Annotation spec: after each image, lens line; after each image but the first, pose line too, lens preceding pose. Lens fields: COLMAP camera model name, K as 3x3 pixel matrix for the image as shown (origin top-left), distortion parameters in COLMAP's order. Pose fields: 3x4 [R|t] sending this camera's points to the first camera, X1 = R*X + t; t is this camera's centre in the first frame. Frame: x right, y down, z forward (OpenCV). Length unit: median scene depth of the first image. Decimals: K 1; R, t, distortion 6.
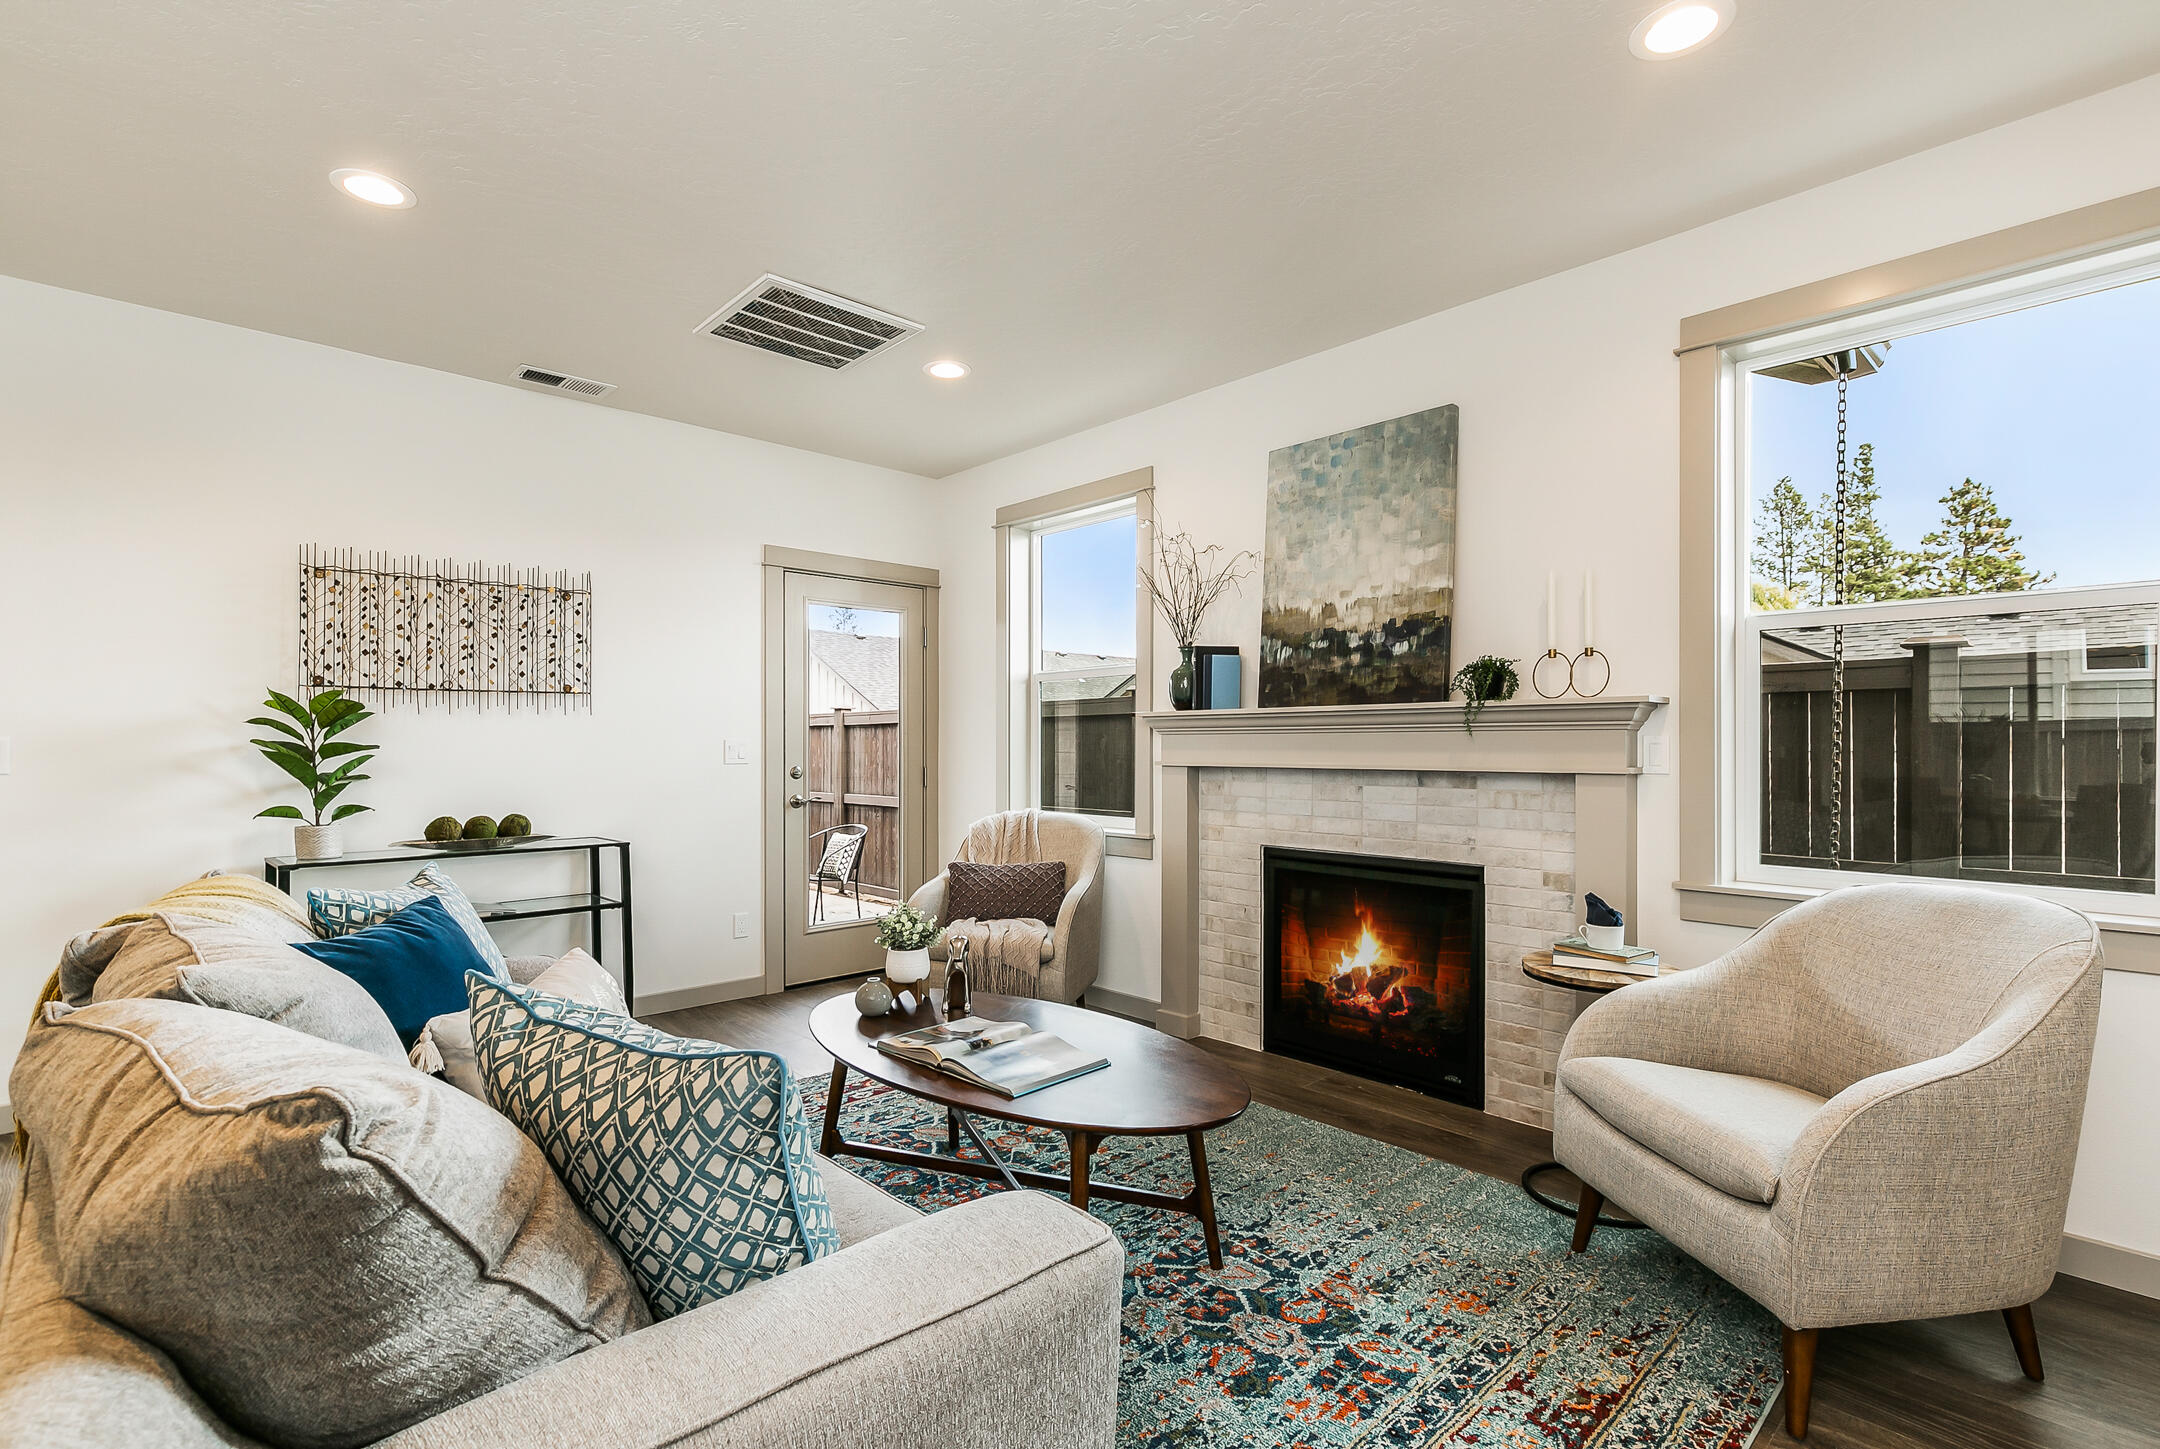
lens RADIAL K [[984.8, 0, 1085.8], [0, 984.8, 741.0], [0, 0, 1]] dist [0.000521, 0.000688]
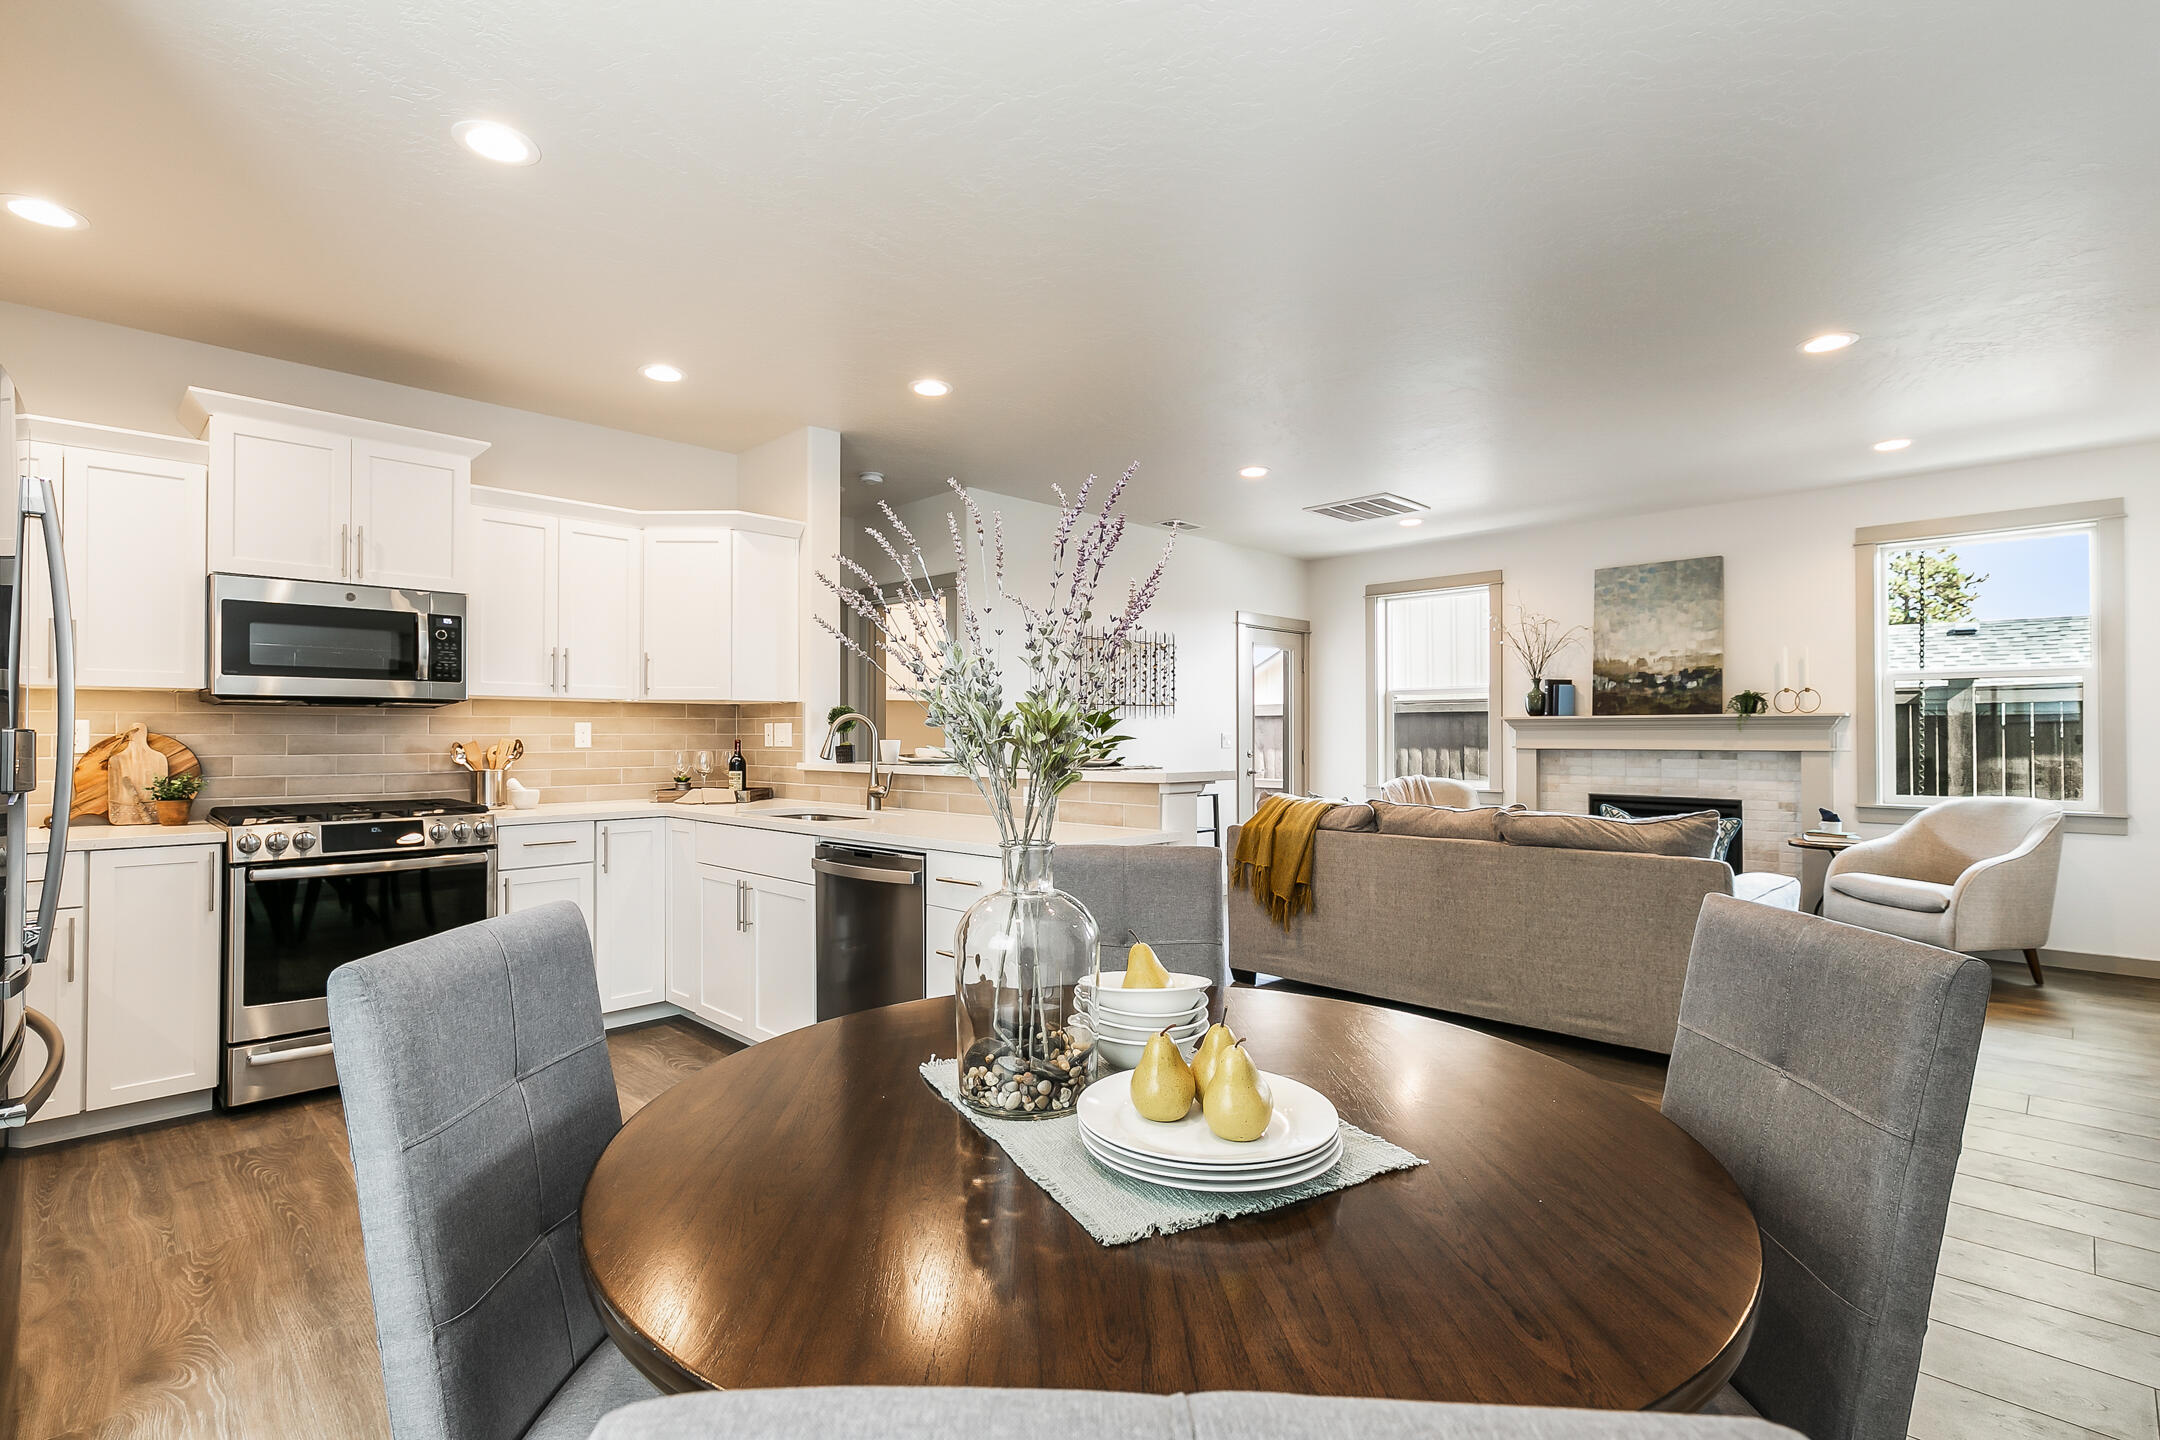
lens RADIAL K [[984.8, 0, 1086.0], [0, 984.8, 722.7], [0, 0, 1]] dist [0.000521, 0.000688]
pose [[0.999308, -0.000426, 0.037206, -0.871564], [0.000678, 0.999977, -0.006756, -0.010190], [-0.037203, 0.006776, 0.999285, -0.799106]]
